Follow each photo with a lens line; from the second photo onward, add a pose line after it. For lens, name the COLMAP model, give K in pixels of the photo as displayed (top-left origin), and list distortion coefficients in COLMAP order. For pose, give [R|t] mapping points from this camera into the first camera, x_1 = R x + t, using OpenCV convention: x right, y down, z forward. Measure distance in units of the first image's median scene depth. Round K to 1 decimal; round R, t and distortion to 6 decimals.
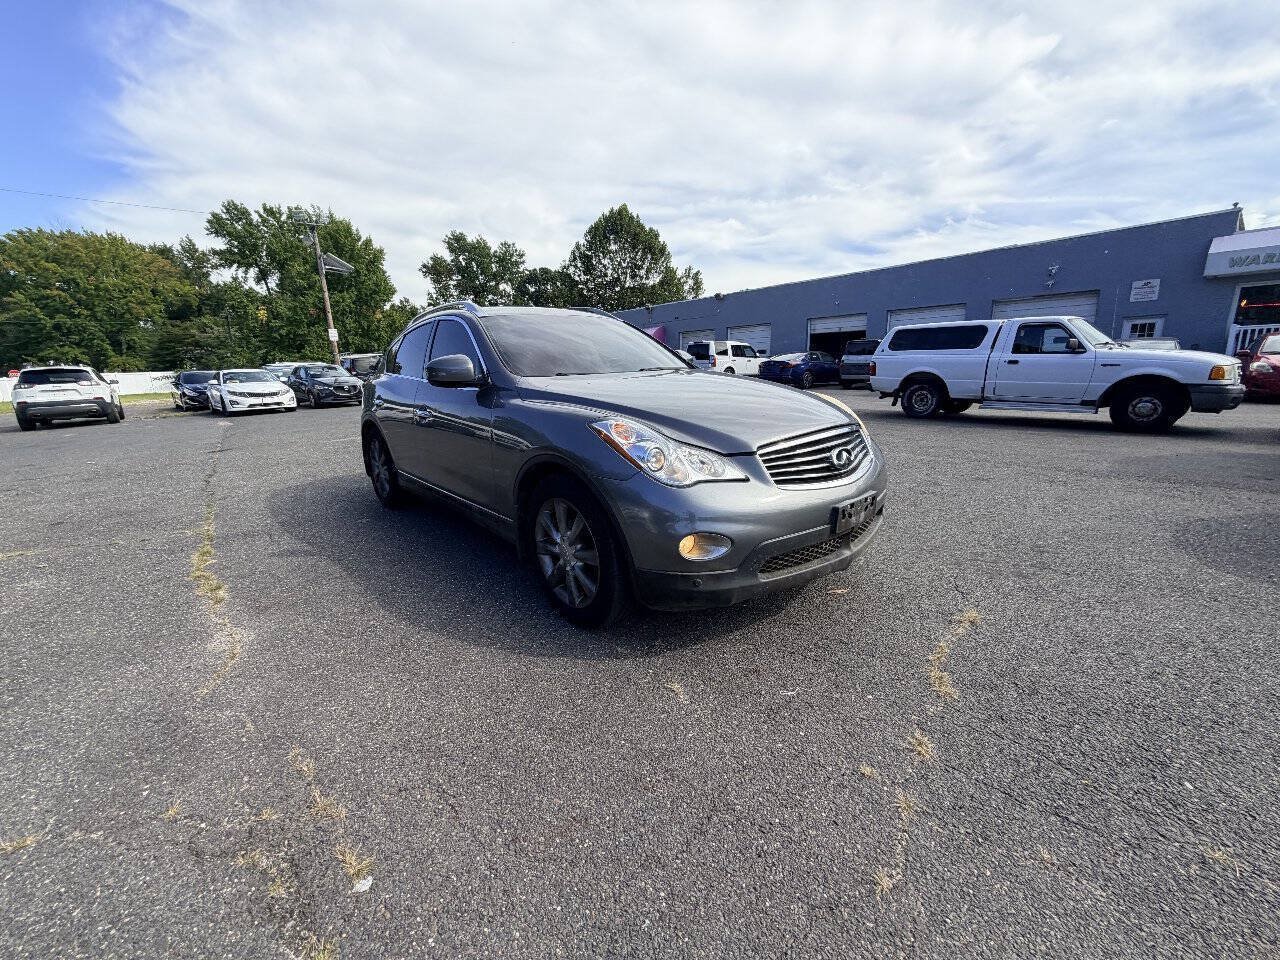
lens RADIAL K [[506.8, 0, 637.2], [0, 506.8, 480.8], [0, 0, 1]] dist [-0.000405, -0.000151]
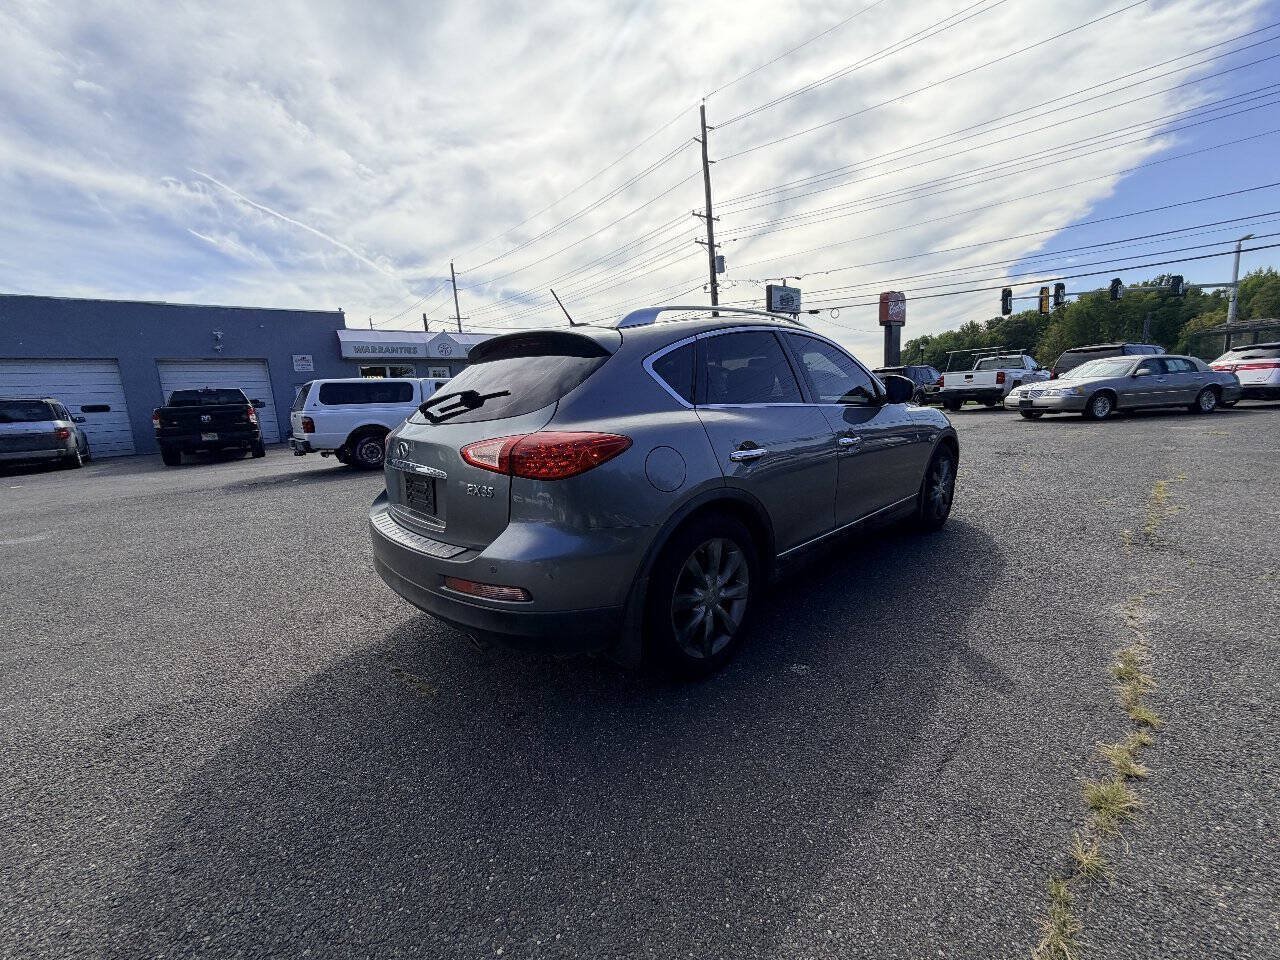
lens RADIAL K [[506.8, 0, 639.6], [0, 506.8, 480.2], [0, 0, 1]] dist [-0.000405, -0.000151]
pose [[-0.025822, -0.139830, 0.989839, -0.063041], [0.272906, 0.951571, 0.141543, -0.014280], [-0.961694, 0.273788, 0.013589, 0.067053]]
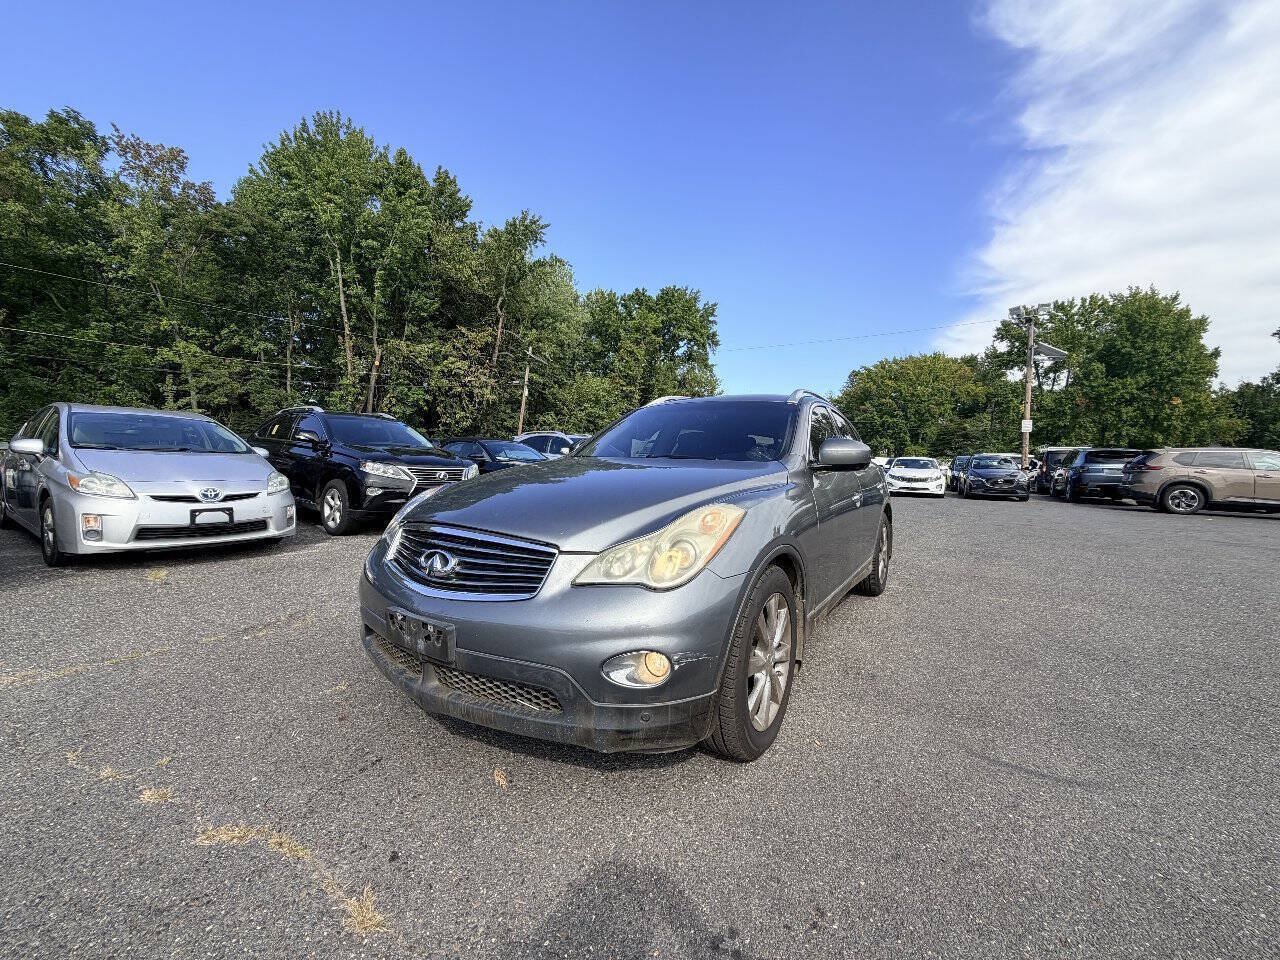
lens RADIAL K [[506.8, 0, 638.3], [0, 506.8, 483.3], [0, 0, 1]] dist [-0.000405, -0.000151]
pose [[0.258885, 0.089202, -0.961780, 0.040113], [-0.252040, 0.967469, 0.021888, -0.008503], [0.932445, 0.236741, 0.272946, 0.033796]]
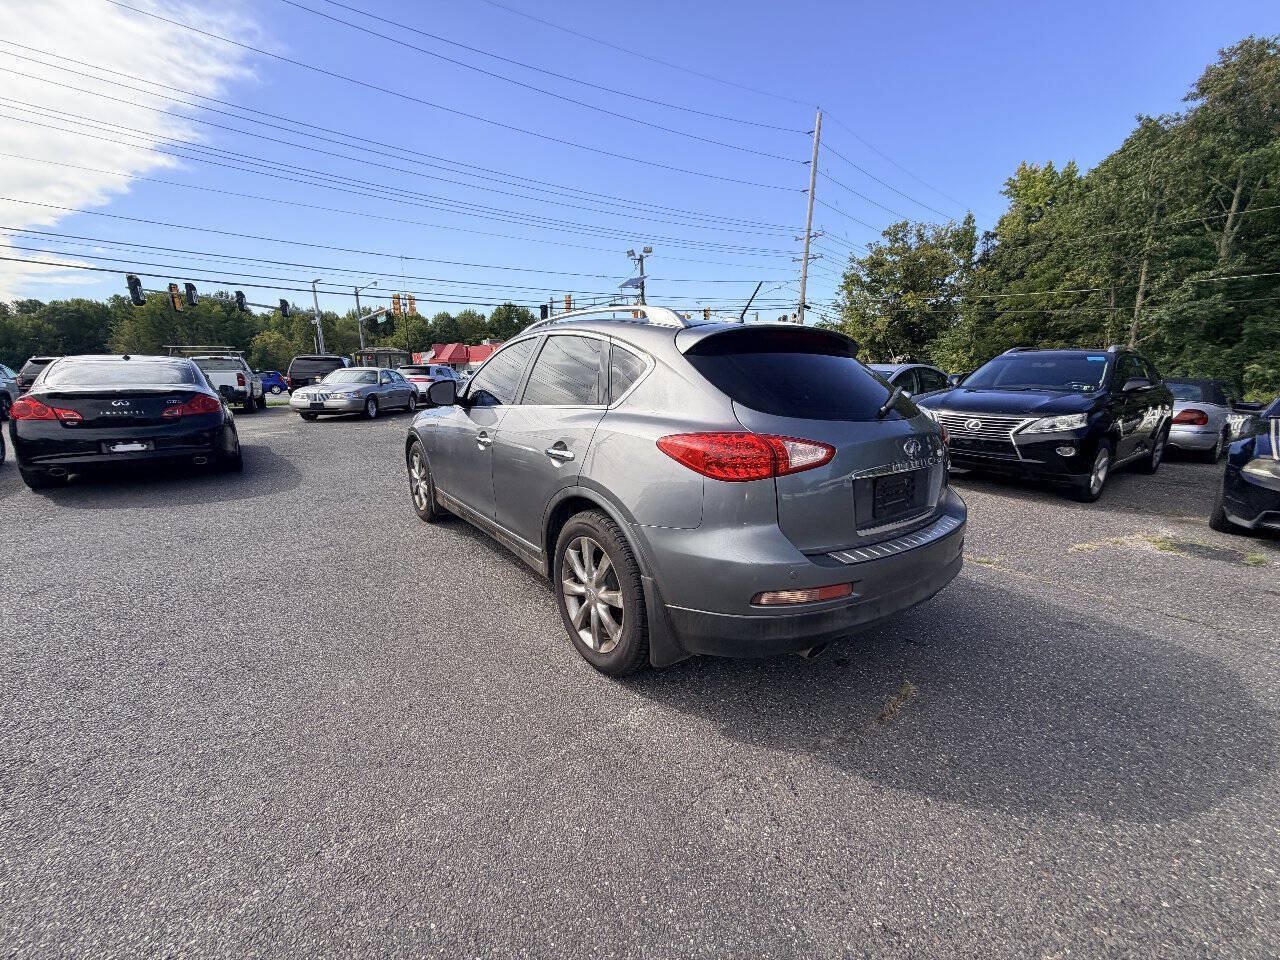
lens RADIAL K [[506.8, 0, 637.3], [0, 506.8, 482.5], [0, 0, 1]] dist [-0.000405, -0.000151]
pose [[-0.996519, 0.005348, 0.083193, -0.018559], [0.039571, 0.908695, 0.415582, -0.026343], [-0.073375, 0.417427, -0.905743, 0.108759]]
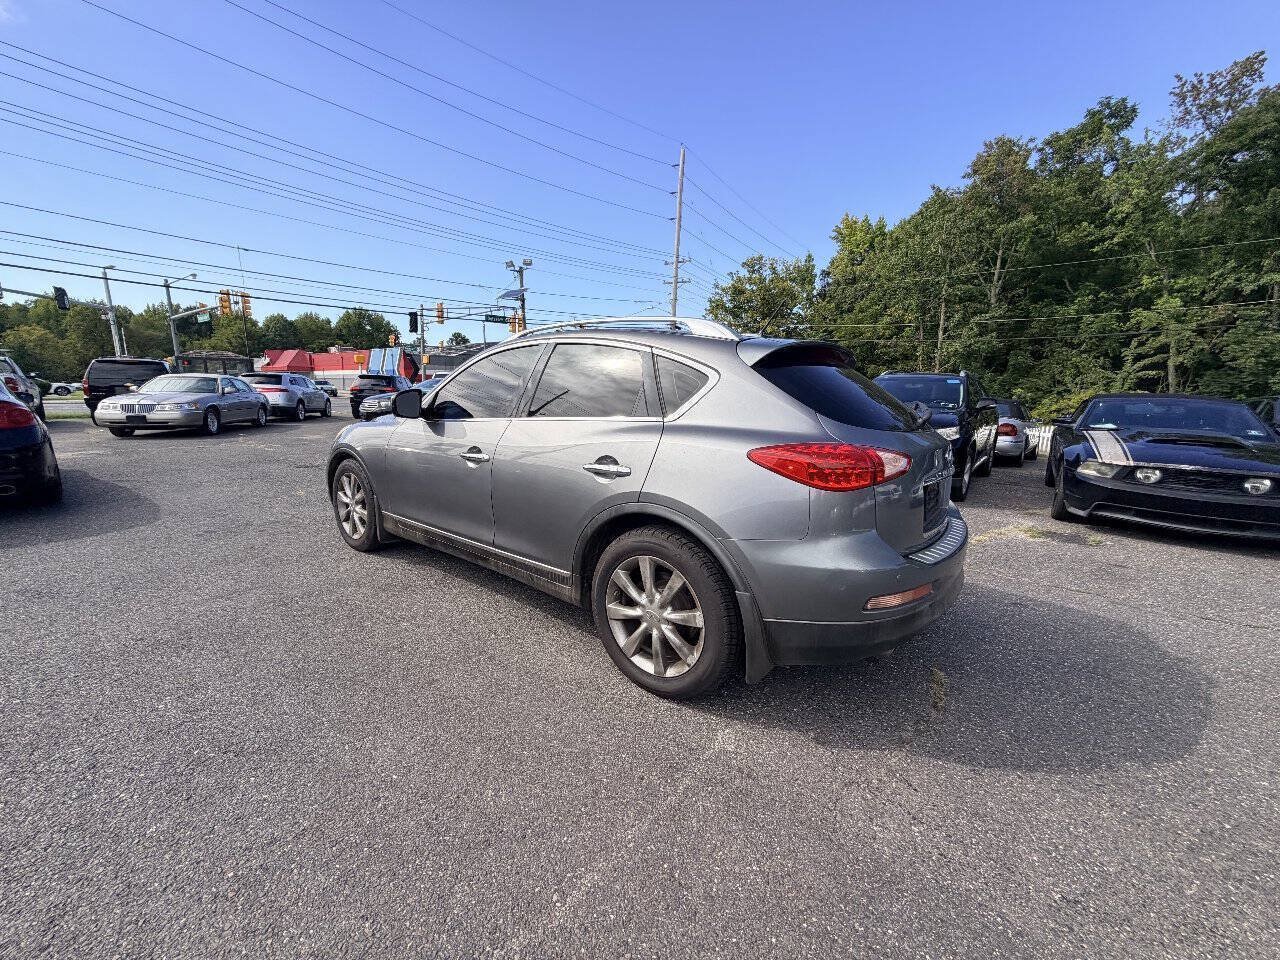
lens RADIAL K [[506.8, 0, 637.2], [0, 506.8, 483.6], [0, 0, 1]] dist [-0.000405, -0.000151]
pose [[-0.985376, 0.036398, -0.166461, -0.006996], [-0.032369, 0.919146, 0.392585, -0.025871], [0.167291, 0.392232, -0.904526, 0.107012]]
